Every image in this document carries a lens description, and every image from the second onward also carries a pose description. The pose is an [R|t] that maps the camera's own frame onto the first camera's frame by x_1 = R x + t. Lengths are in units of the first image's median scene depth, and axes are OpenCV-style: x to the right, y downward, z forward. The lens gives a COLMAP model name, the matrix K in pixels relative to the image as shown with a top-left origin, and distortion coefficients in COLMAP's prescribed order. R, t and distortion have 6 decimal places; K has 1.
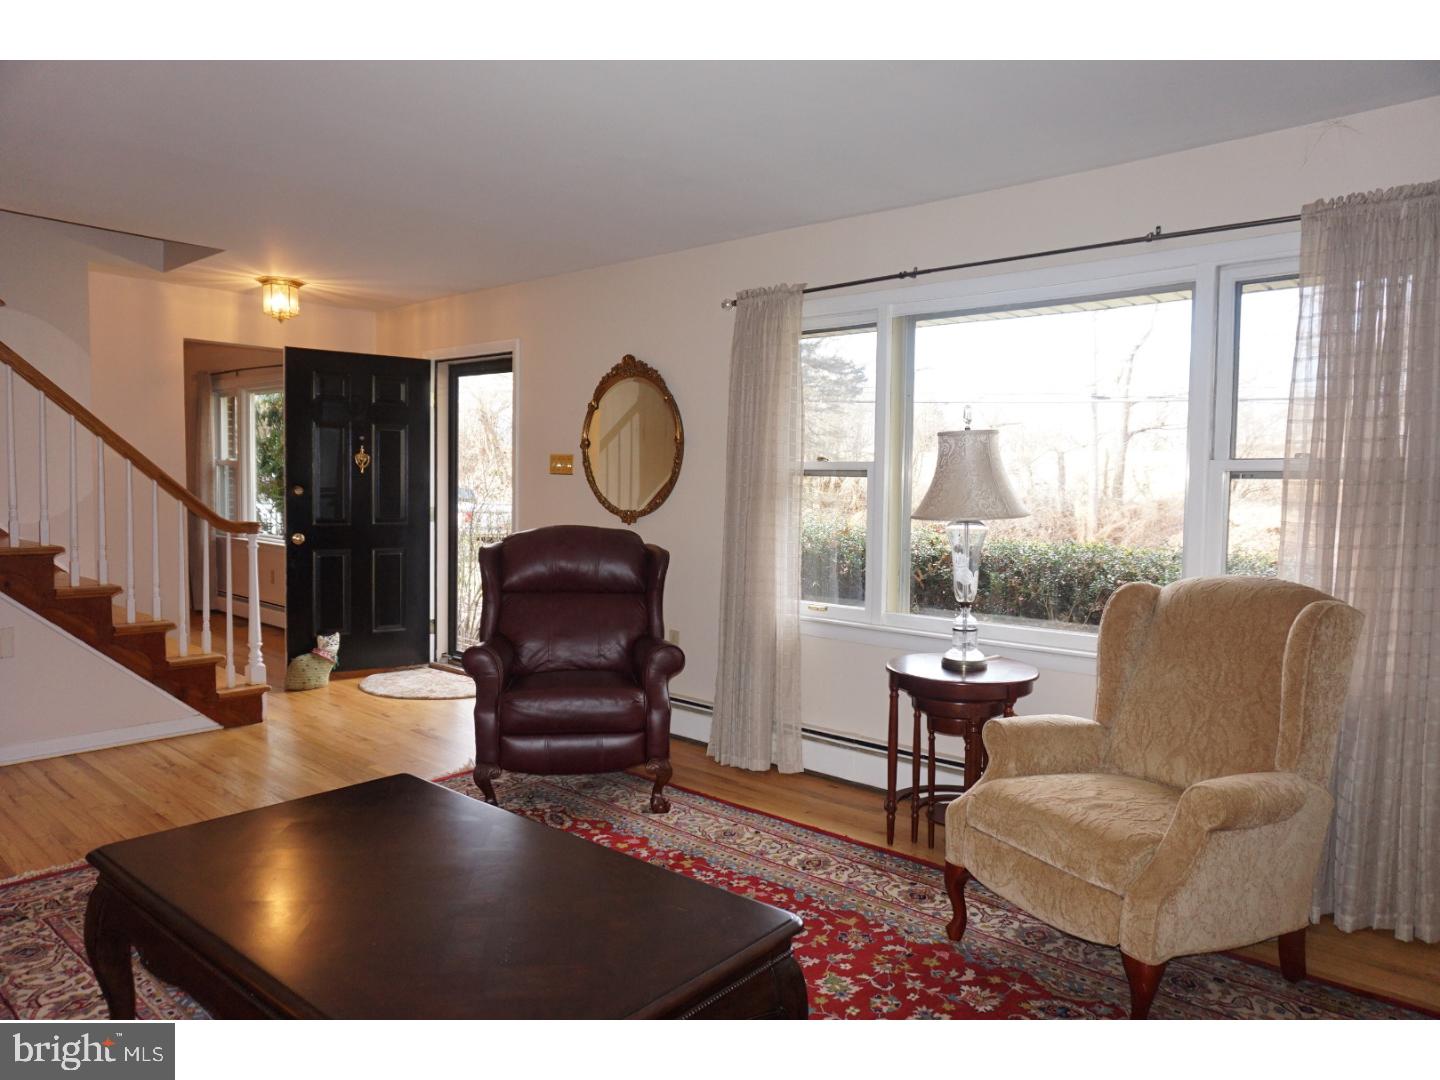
lens RADIAL K [[1013.5, 0, 720.0], [0, 1013.5, 540.0], [0, 0, 1]] dist [-0.001048, -0.000460]
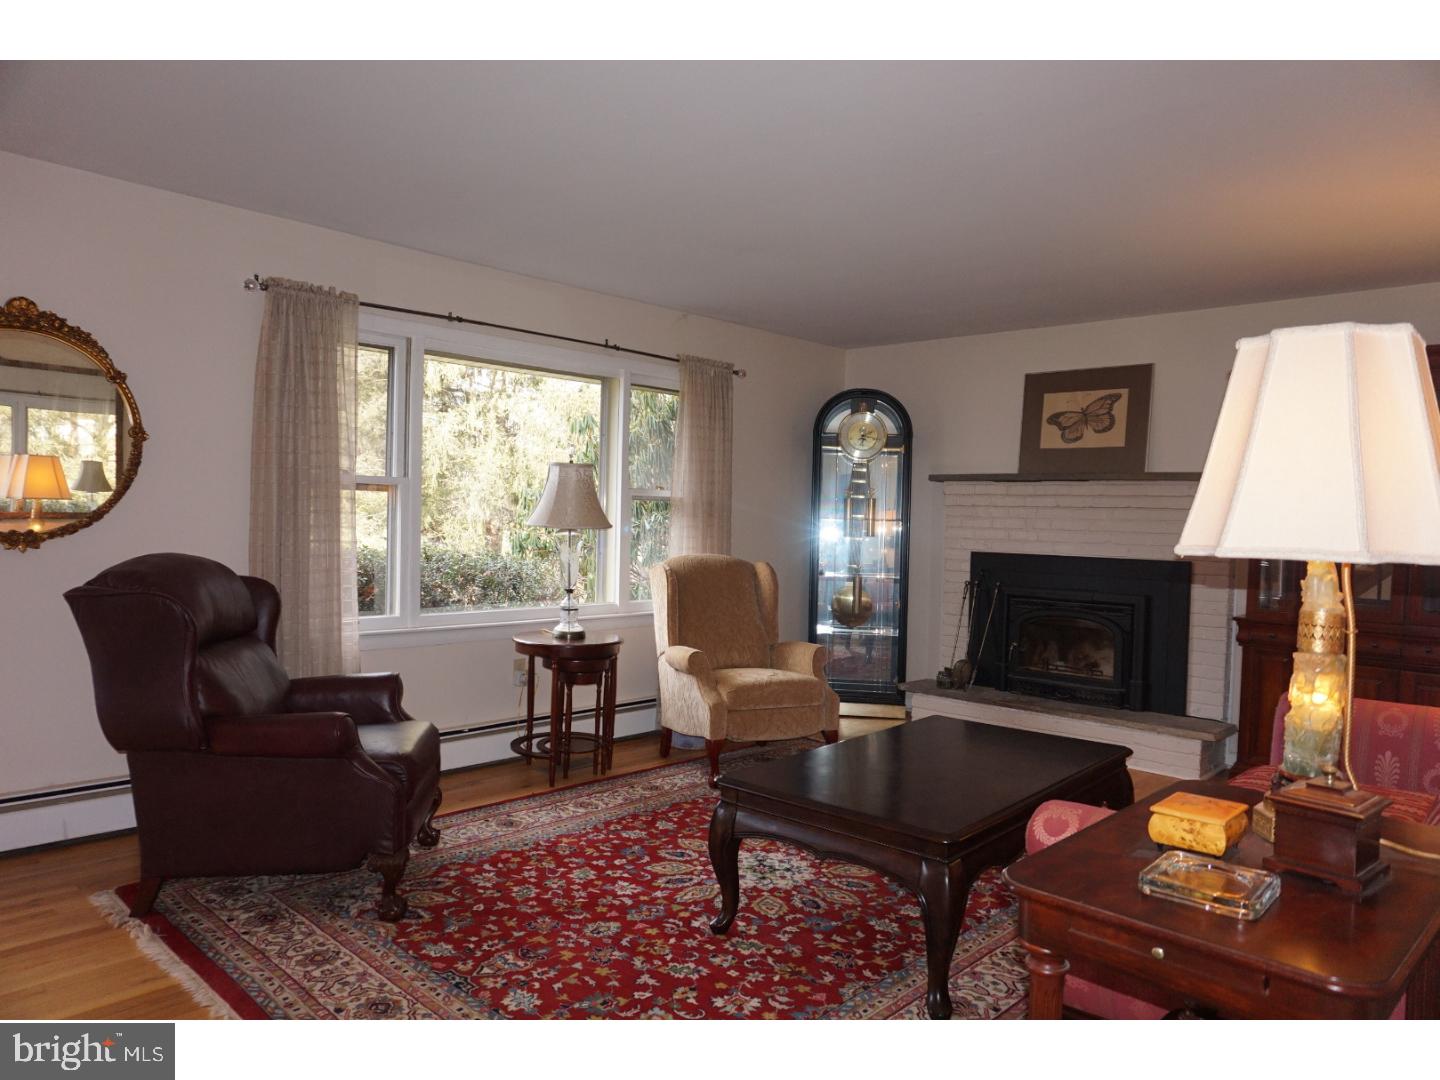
lens RADIAL K [[1003.2, 0, 720.0], [0, 1003.2, 540.0], [0, 0, 1]] dist [0.002252, 0.003891]
pose [[0.001002, -0.038820, 0.999246, -0.875723], [0.032060, 0.998734, 0.038768, -0.039475], [-0.999485, 0.031997, 0.002246, 0.633901]]
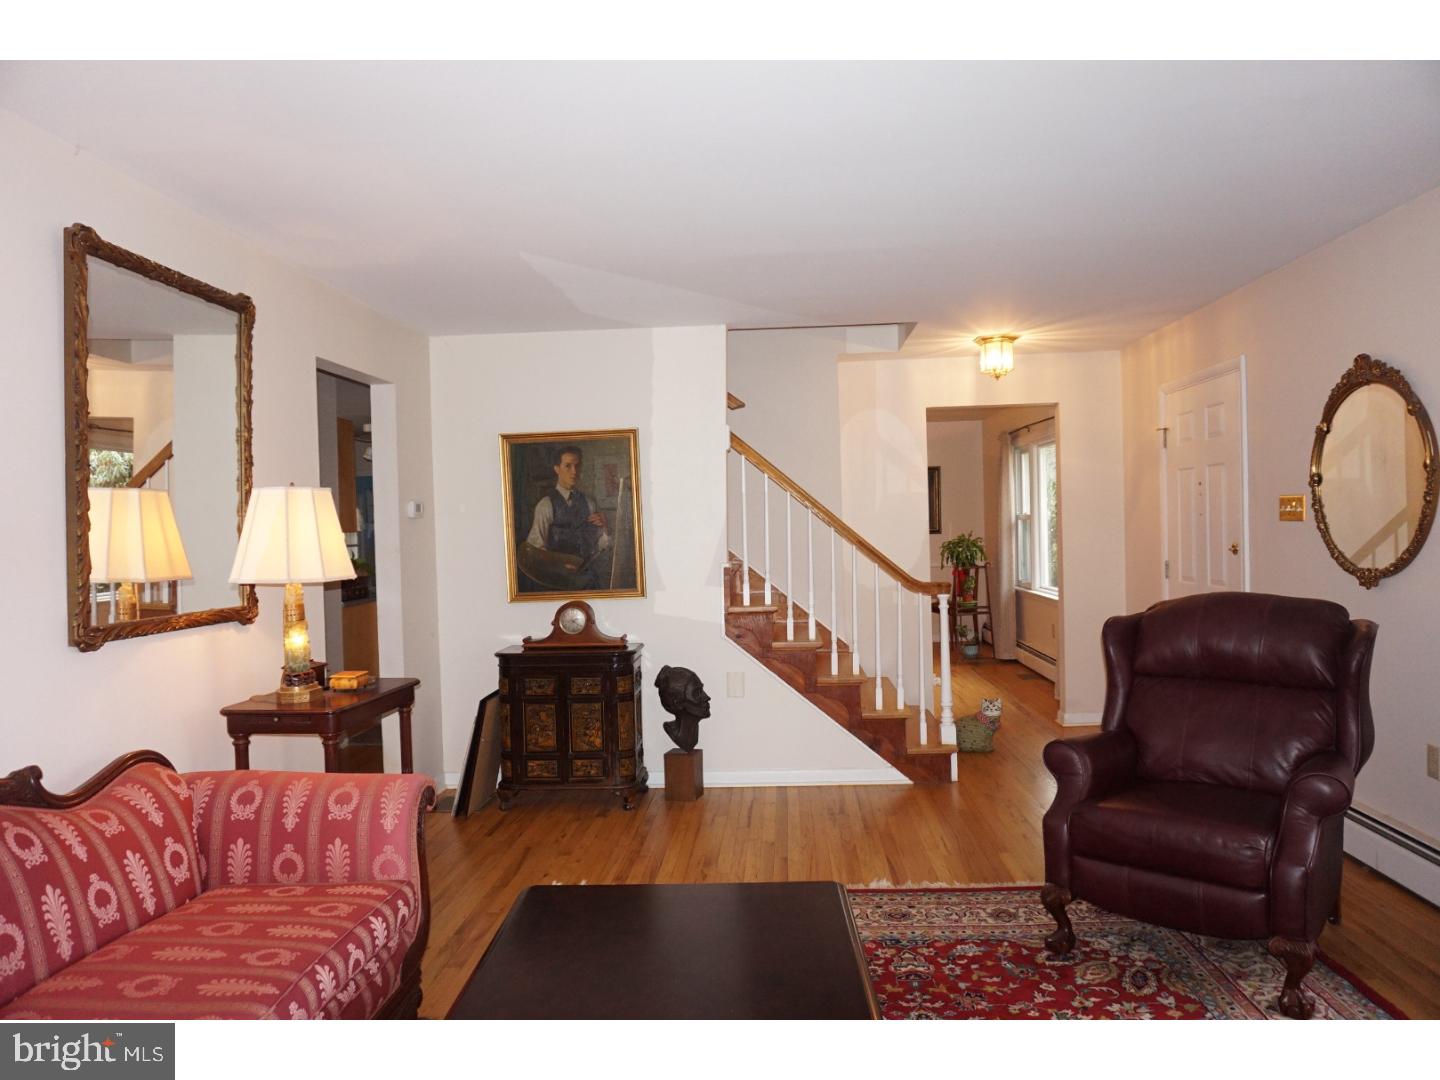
lens RADIAL K [[1003.2, 0, 720.0], [0, 1003.2, 540.0], [0, 0, 1]] dist [0.002252, 0.003891]
pose [[0.625765, -0.026909, -0.779547, 0.211063], [-0.003712, 0.999291, -0.037475, -0.025104], [0.780003, 0.026344, 0.625221, 0.227291]]
